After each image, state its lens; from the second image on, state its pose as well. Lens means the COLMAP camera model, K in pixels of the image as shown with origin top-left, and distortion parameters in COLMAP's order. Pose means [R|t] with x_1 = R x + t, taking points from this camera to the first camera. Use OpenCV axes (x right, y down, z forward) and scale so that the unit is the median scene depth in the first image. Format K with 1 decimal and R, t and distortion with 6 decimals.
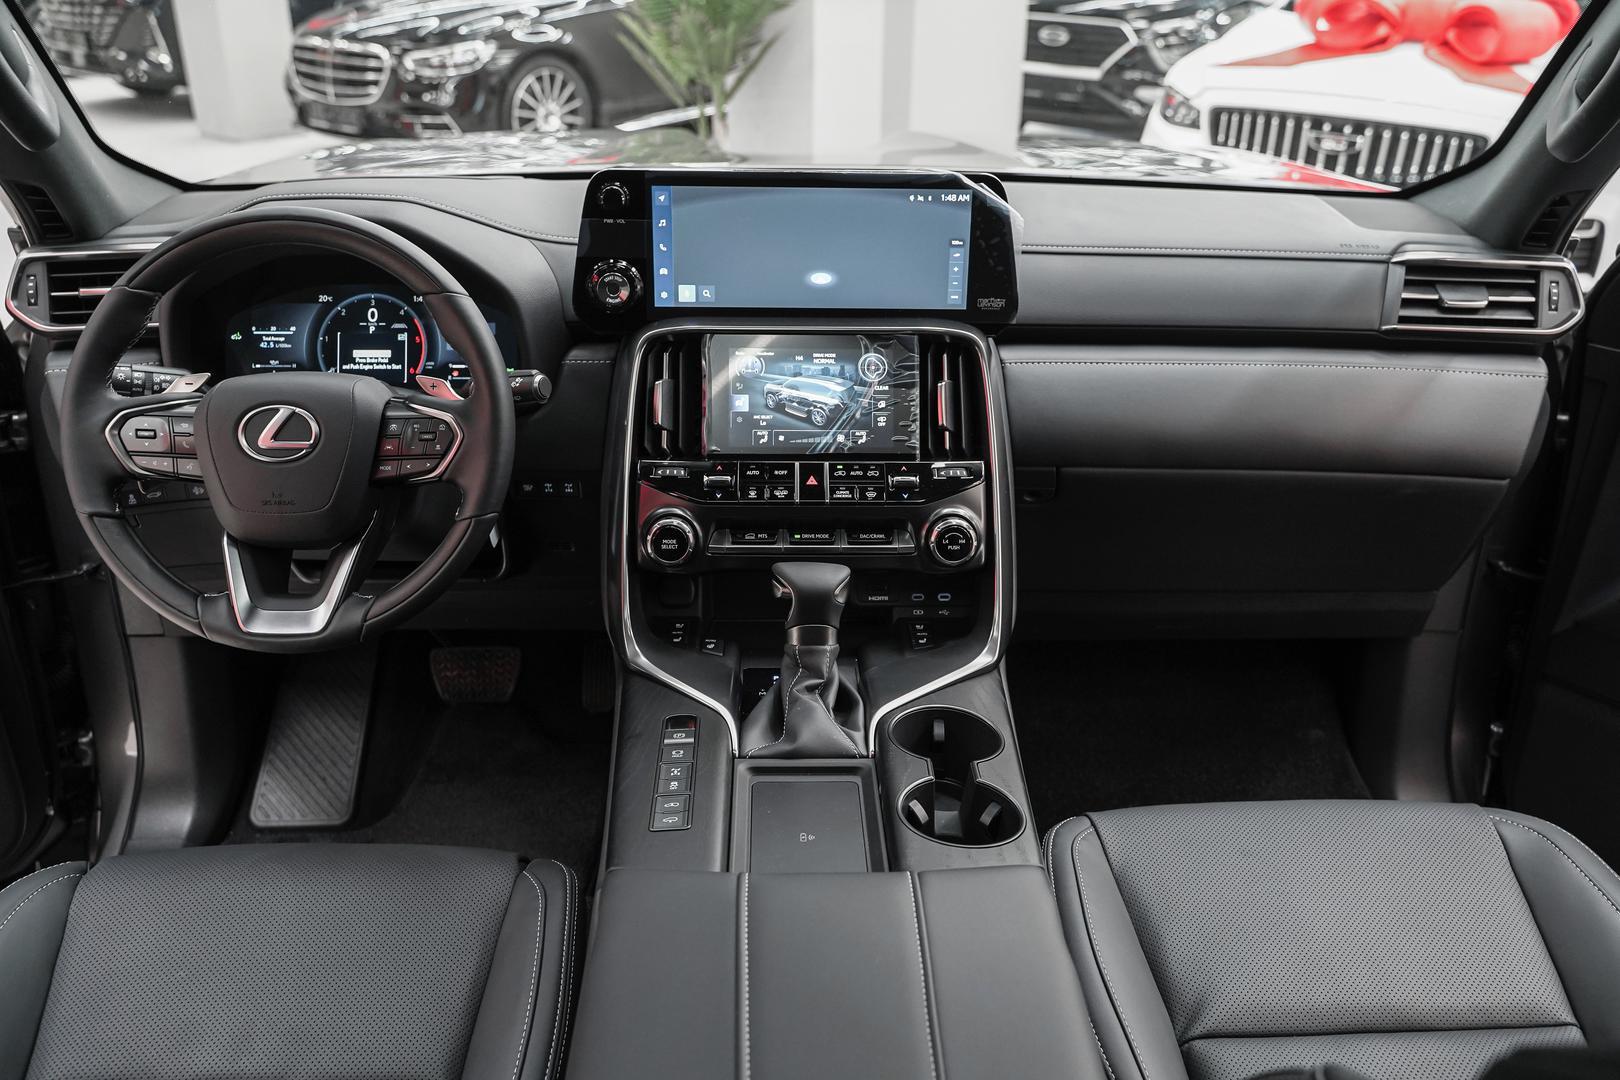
lens RADIAL K [[1307.8, 0, 810.0], [0, 1307.8, 540.0], [0, 0, 1]] dist [-0.011260, 0.017478]
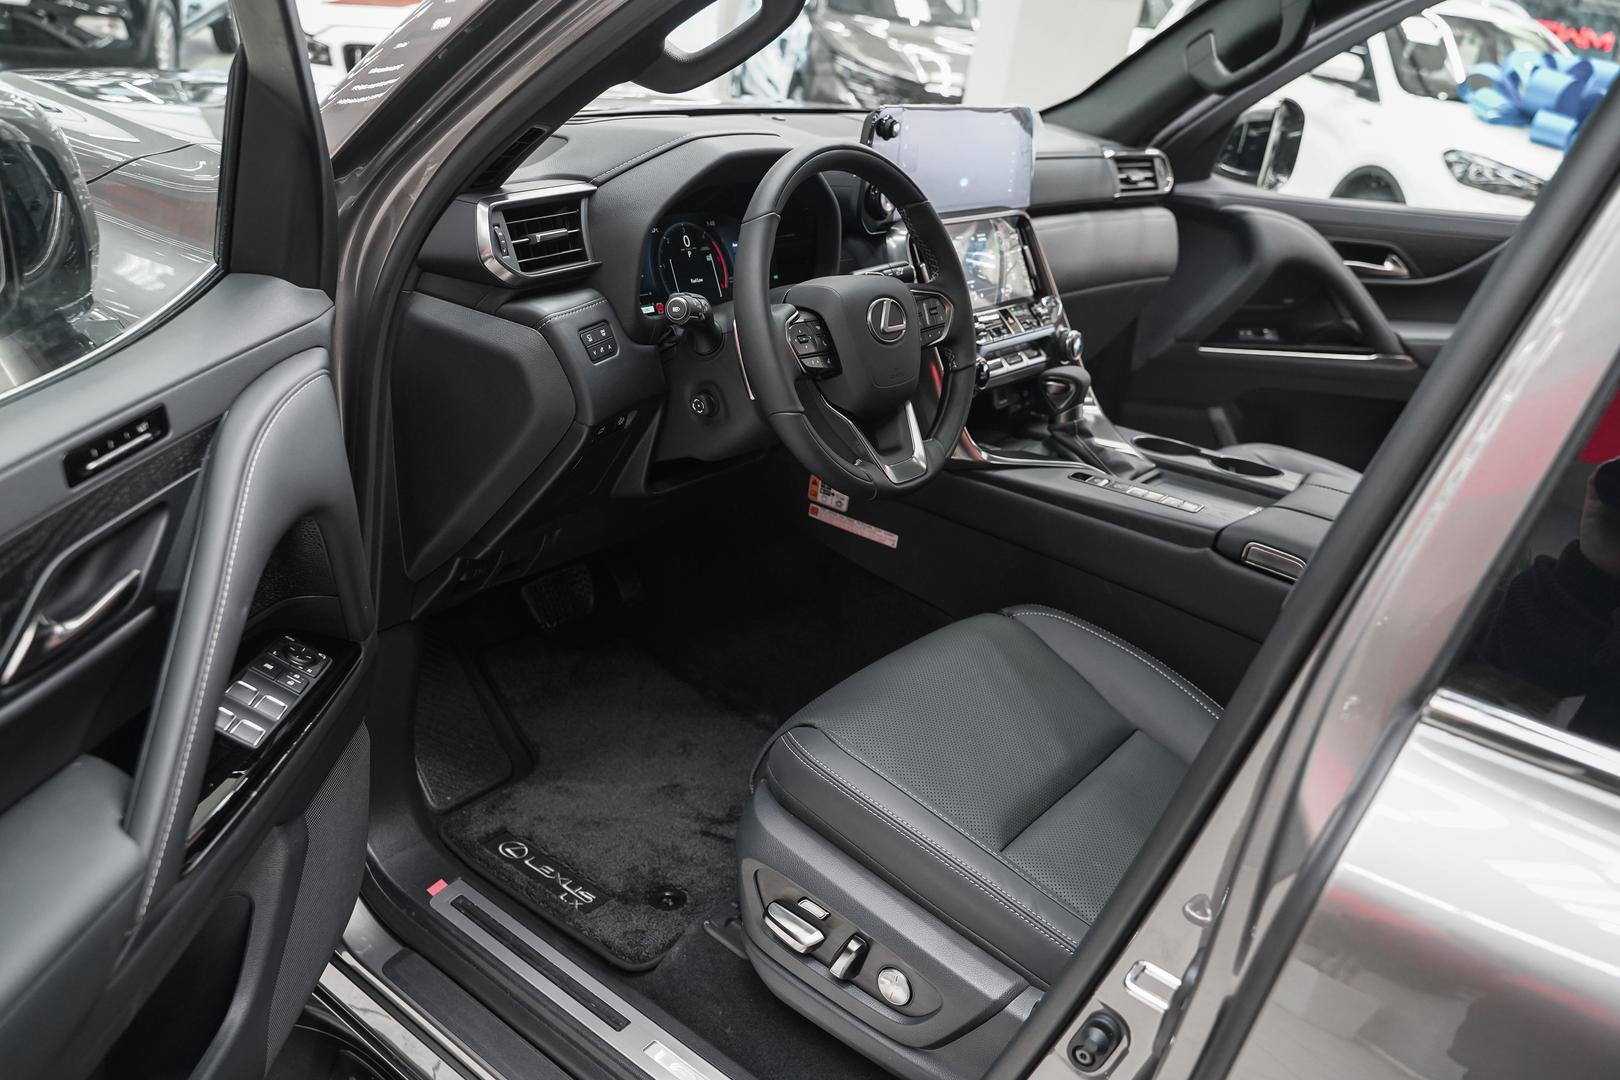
lens RADIAL K [[1307.8, 0, 810.0], [0, 1307.8, 540.0], [0, 0, 1]] dist [-0.011260, 0.017478]
pose [[0.637901, -0.251664, 0.727837, -1.248095], [0.217500, 0.965496, 0.143215, -0.066138], [-0.738766, 0.066947, 0.670628, 0.195174]]
